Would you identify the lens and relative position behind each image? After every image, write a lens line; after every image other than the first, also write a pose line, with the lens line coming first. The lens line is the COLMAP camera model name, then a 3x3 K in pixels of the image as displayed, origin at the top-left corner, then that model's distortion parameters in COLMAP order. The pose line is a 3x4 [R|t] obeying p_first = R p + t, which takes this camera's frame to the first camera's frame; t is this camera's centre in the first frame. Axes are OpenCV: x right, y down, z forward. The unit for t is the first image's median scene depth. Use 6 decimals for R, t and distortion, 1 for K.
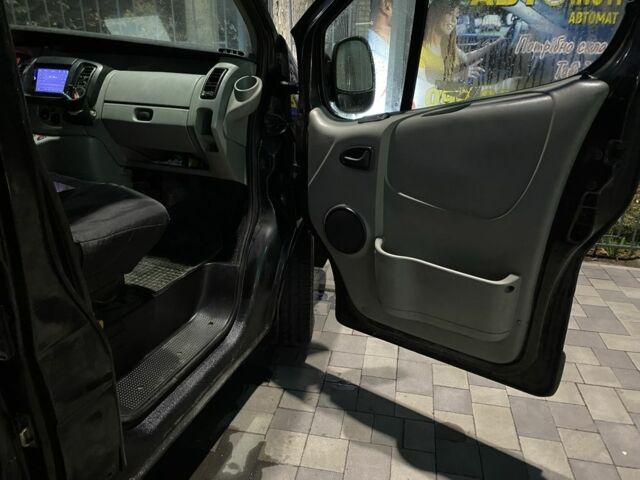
lens RADIAL K [[508.2, 0, 320.0], [0, 508.2, 240.0], [0, 0, 1]] dist [0.033632, -0.003653]
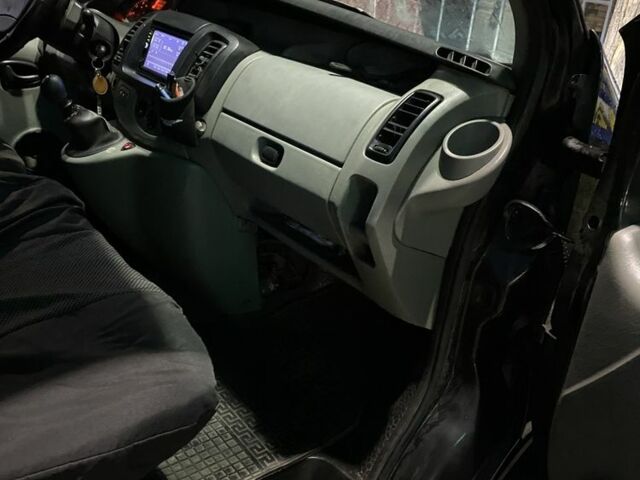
lens RADIAL K [[645.6, 0, 320.0], [0, 645.6, 240.0], [0, 0, 1]] dist [0.246791, -0.489790]
pose [[0.872209, 0.266475, -0.410173, -0.006517], [-0.251579, 0.963548, 0.091016, -0.230392], [0.419475, 0.023805, 0.907455, 0.421422]]
